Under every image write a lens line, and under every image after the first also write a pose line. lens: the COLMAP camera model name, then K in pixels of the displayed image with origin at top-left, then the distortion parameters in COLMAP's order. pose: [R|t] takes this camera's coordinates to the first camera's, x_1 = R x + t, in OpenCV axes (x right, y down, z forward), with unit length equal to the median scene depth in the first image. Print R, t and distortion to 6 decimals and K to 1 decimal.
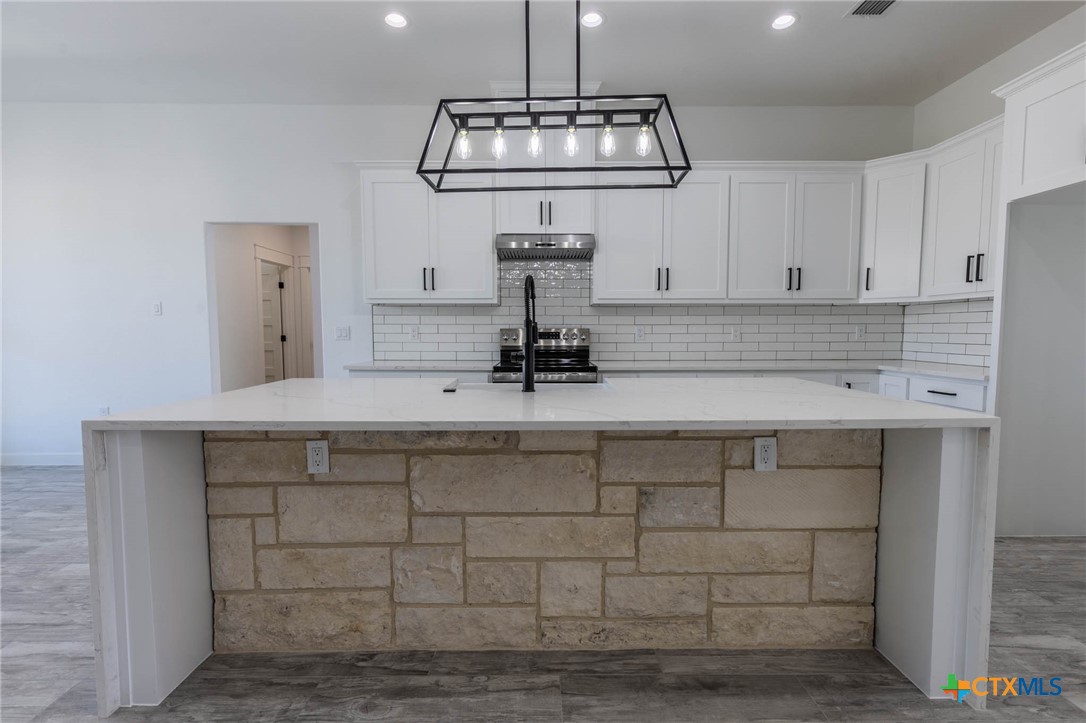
lens RADIAL K [[490.6, 0, 546.6], [0, 490.6, 361.9], [0, 0, 1]] dist [0.008606, 0.000452]
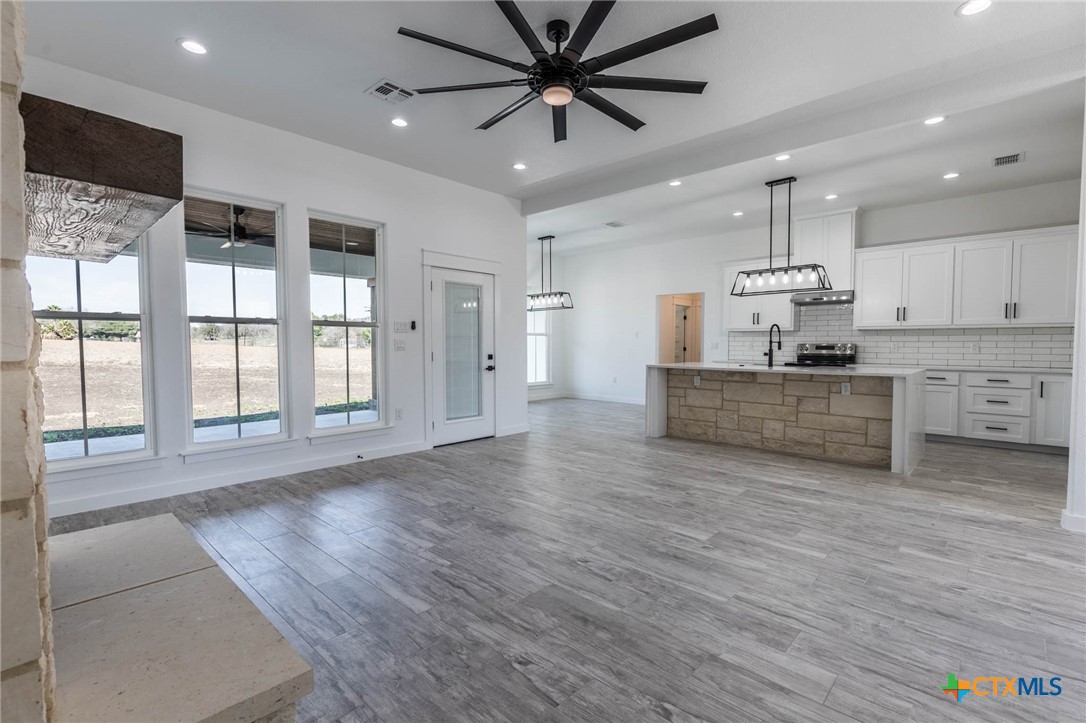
lens RADIAL K [[490.6, 0, 546.6], [0, 490.6, 361.9], [0, 0, 1]] dist [0.008606, 0.000452]
pose [[0.727233, 0.029277, -0.685766, 1.101074], [-0.048665, 0.998775, -0.008968, 0.139551], [0.684663, 0.039895, 0.727767, -2.186931]]
